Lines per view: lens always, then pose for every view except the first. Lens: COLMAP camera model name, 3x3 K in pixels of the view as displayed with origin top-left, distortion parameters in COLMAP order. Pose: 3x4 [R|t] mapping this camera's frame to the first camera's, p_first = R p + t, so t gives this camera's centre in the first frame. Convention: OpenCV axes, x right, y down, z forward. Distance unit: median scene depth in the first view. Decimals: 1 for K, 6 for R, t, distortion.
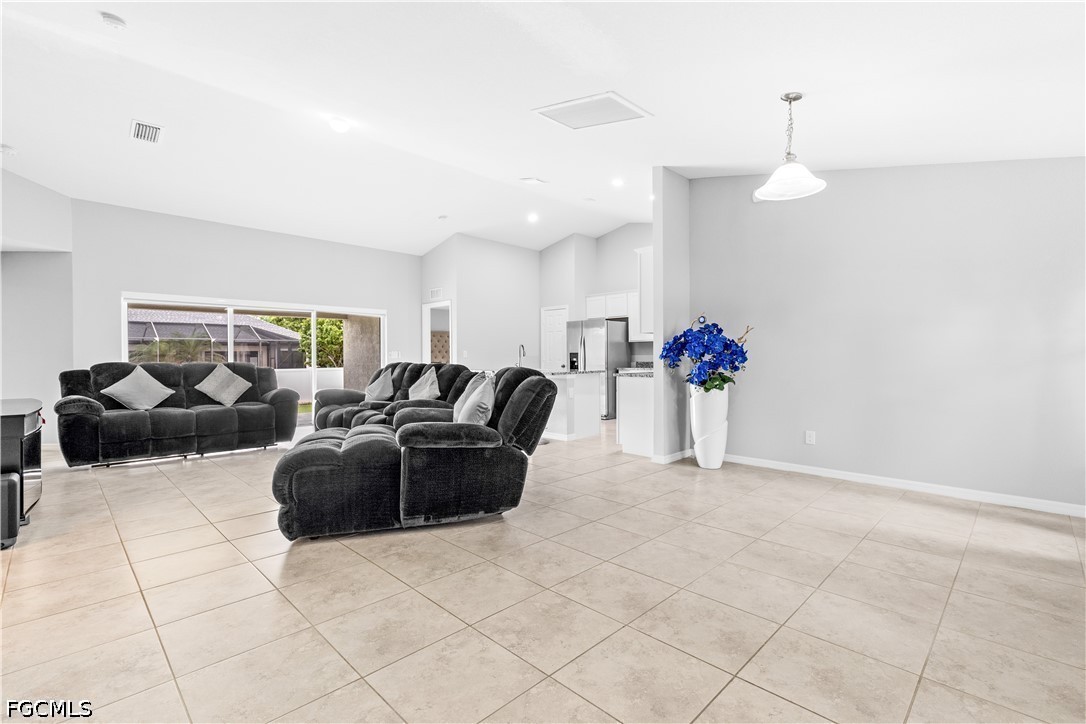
lens RADIAL K [[490.4, 0, 542.9], [0, 490.4, 355.8], [0, 0, 1]] dist [0.006150, -0.000867]
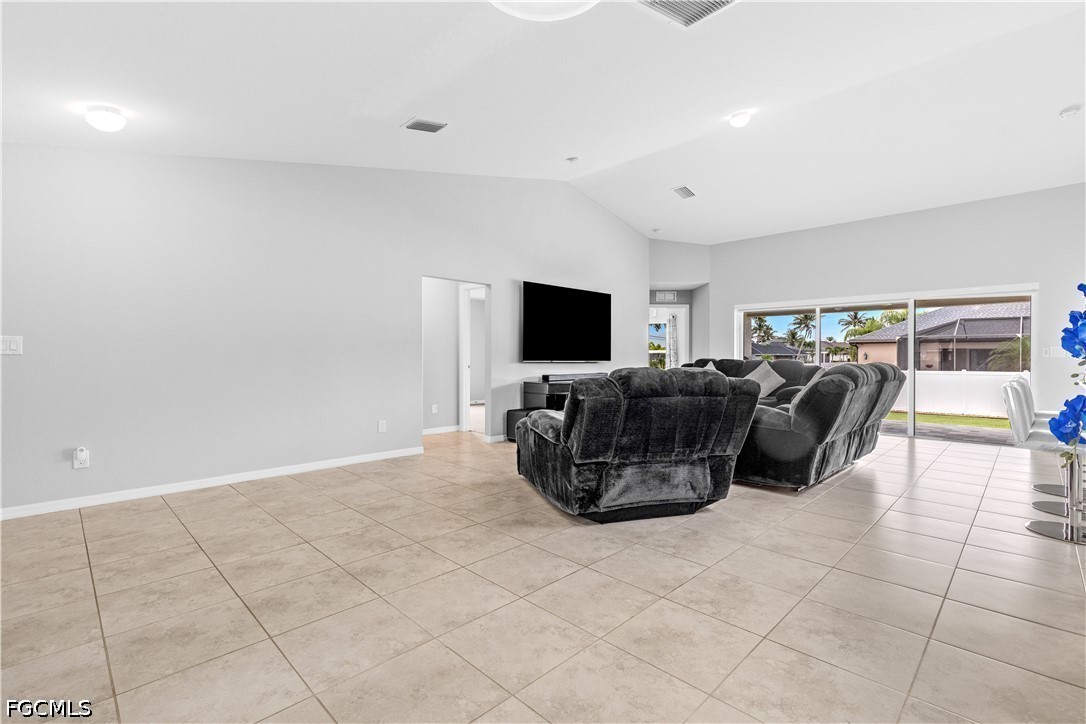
lens RADIAL K [[490.4, 0, 542.6], [0, 490.4, 354.3], [0, 0, 1]] dist [0.006150, -0.000867]
pose [[-0.002650, -0.001659, -0.999995, 0.621926], [0.000731, 0.999998, -0.001661, 0.003627], [0.999996, -0.000736, -0.002649, 0.663760]]
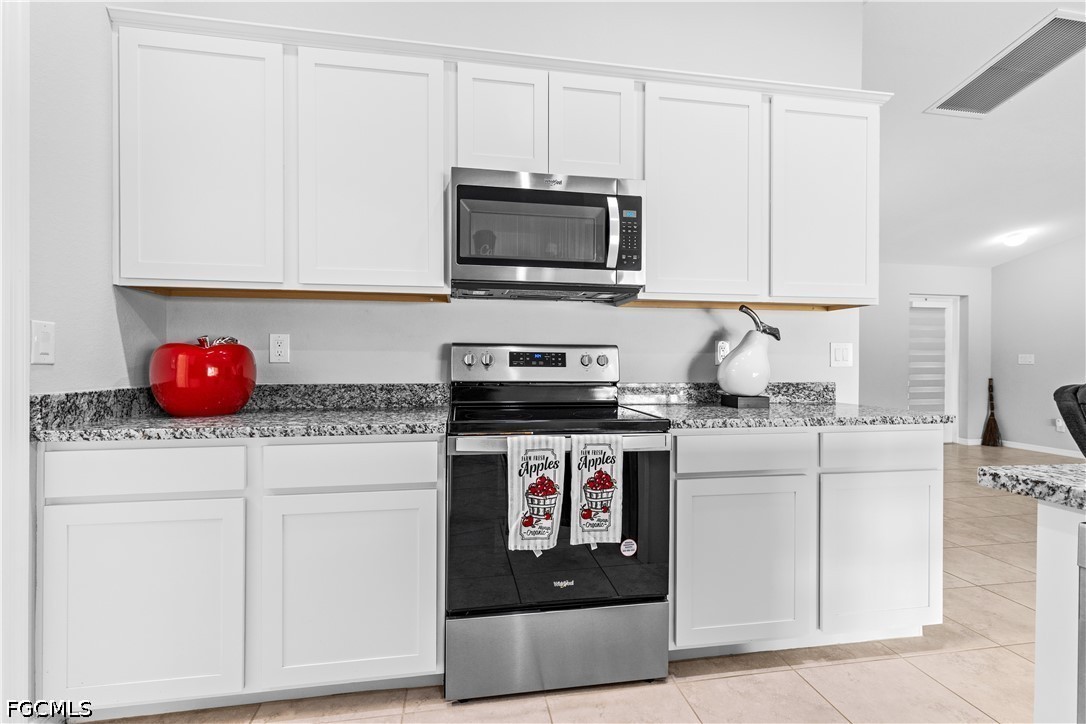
lens RADIAL K [[490.4, 0, 554.3], [0, 490.4, 363.4], [0, 0, 1]] dist [0.006150, -0.000867]
pose [[-0.823910, -0.001337, 0.566719, 0.218127], [-0.002184, 0.999997, -0.000816, 0.003127], [-0.566716, -0.001910, -0.823911, 1.744161]]
